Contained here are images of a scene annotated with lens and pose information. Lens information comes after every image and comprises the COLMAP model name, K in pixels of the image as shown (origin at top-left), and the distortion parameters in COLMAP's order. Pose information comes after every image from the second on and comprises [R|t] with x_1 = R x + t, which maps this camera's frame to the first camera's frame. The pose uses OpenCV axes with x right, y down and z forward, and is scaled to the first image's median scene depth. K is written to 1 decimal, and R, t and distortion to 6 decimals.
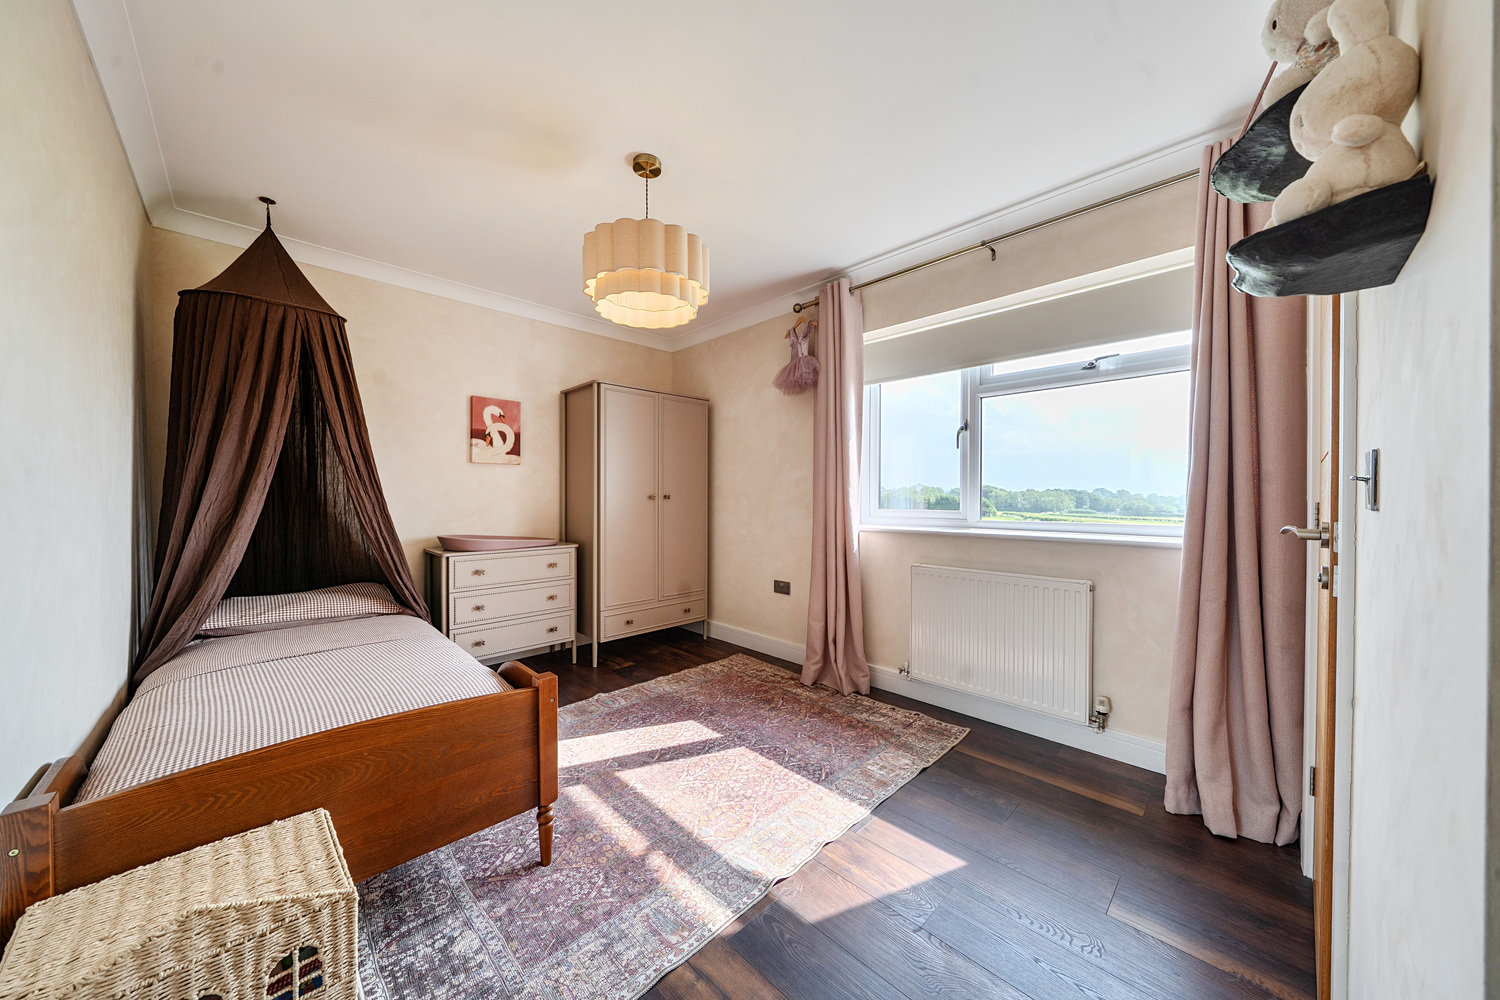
lens RADIAL K [[506.8, 0, 750.0], [0, 506.8, 500.0], [0, 0, 1]] dist [0.000577, -0.000109]
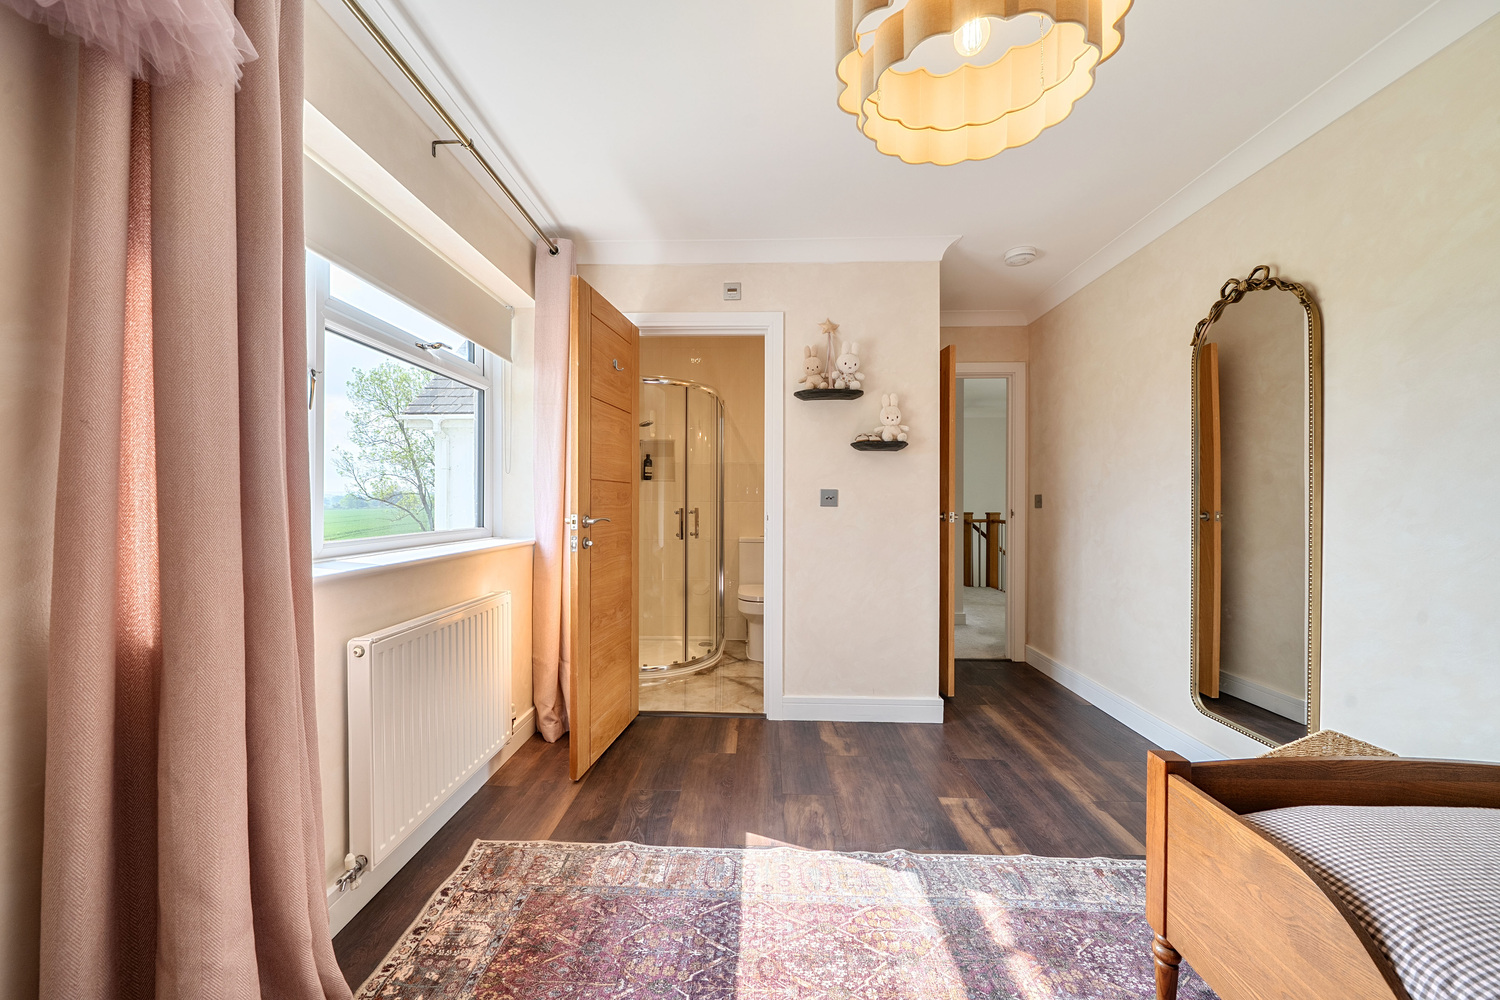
lens RADIAL K [[552.3, 0, 741.4], [0, 552.3, 500.8], [0, 0, 1]] dist [-0.001633, -0.000083]
pose [[-0.675113, -0.001528, 0.737713, -0.409965], [0.001990, 0.999990, 0.003893, -0.012162], [-0.737712, 0.004097, -0.675103, 1.407876]]
